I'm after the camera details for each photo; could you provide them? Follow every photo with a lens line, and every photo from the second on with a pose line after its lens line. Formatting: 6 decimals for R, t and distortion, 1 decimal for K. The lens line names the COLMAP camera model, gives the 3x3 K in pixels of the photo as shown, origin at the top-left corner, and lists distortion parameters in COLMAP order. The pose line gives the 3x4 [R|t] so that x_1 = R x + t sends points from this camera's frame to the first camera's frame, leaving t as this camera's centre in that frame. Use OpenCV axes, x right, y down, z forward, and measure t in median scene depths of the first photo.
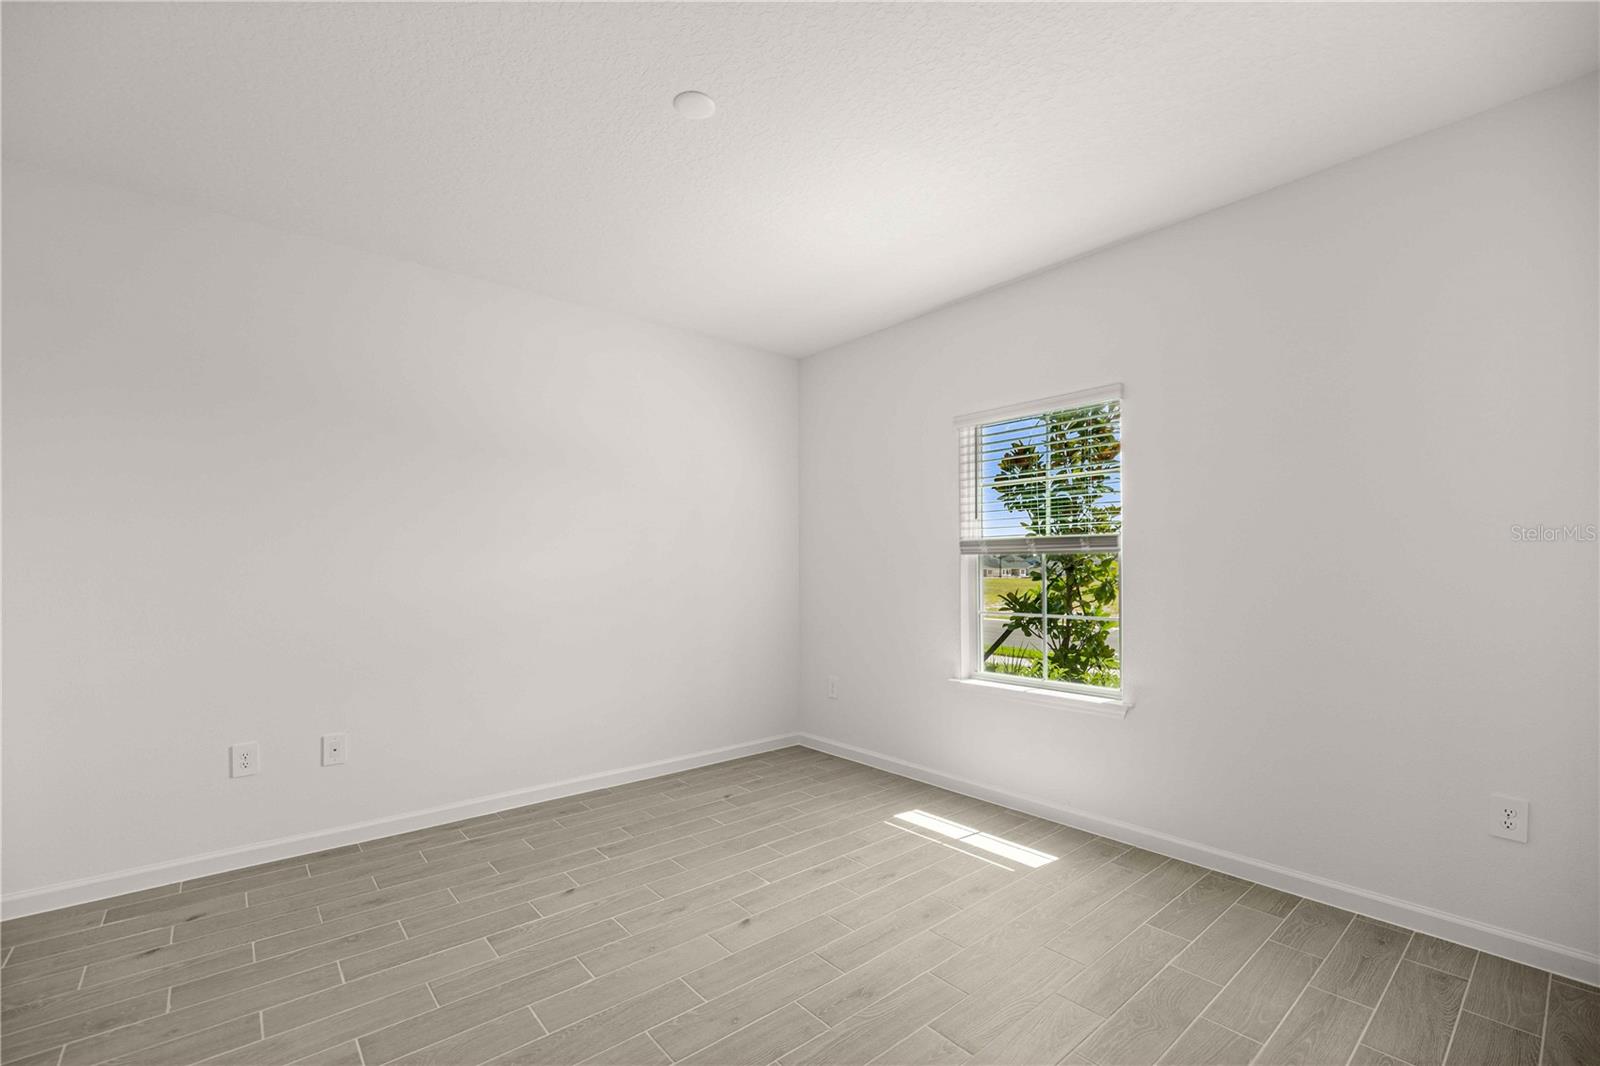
lens RADIAL K [[678.0, 0, 804.1], [0, 678.0, 535.0], [0, 0, 1]] dist [0.001596, 0.000638]
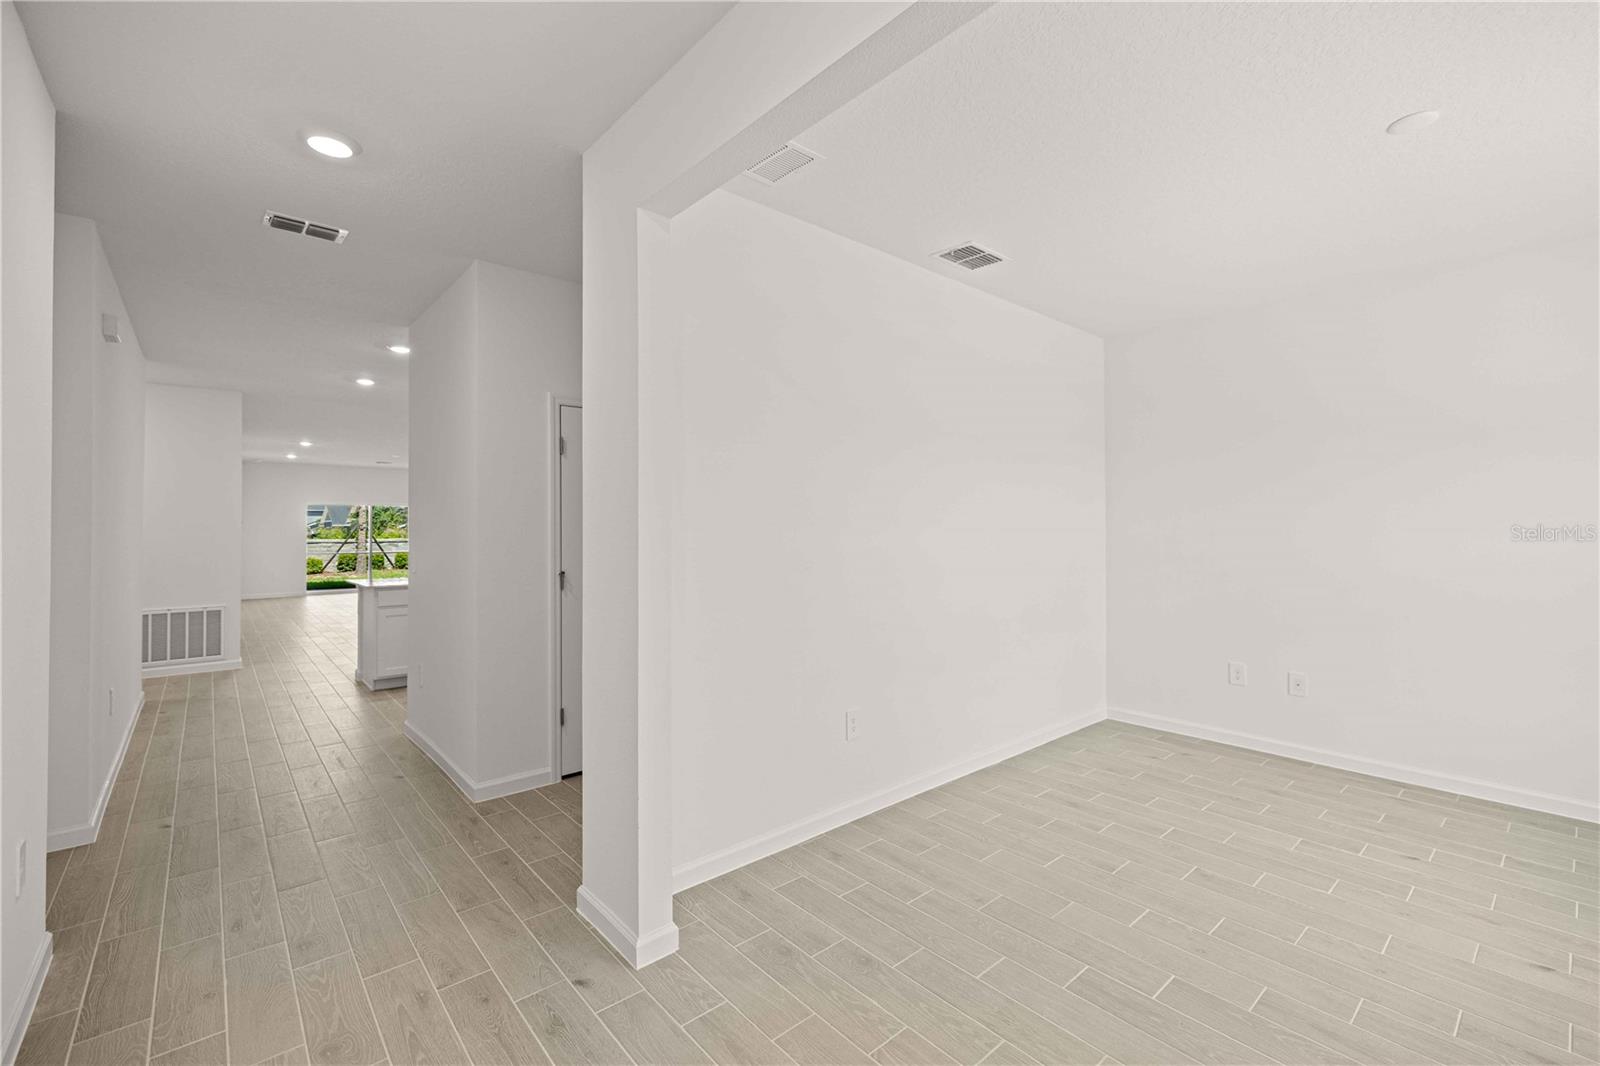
lens RADIAL K [[678.0, 0, 787.5], [0, 678.0, 526.7], [0, 0, 1]] dist [0.001596, 0.000638]
pose [[-0.001927, -0.000022, -0.999998, 0.643828], [0.048117, 0.998842, -0.000115, -0.033395], [0.998840, -0.048117, -0.001924, 0.047829]]
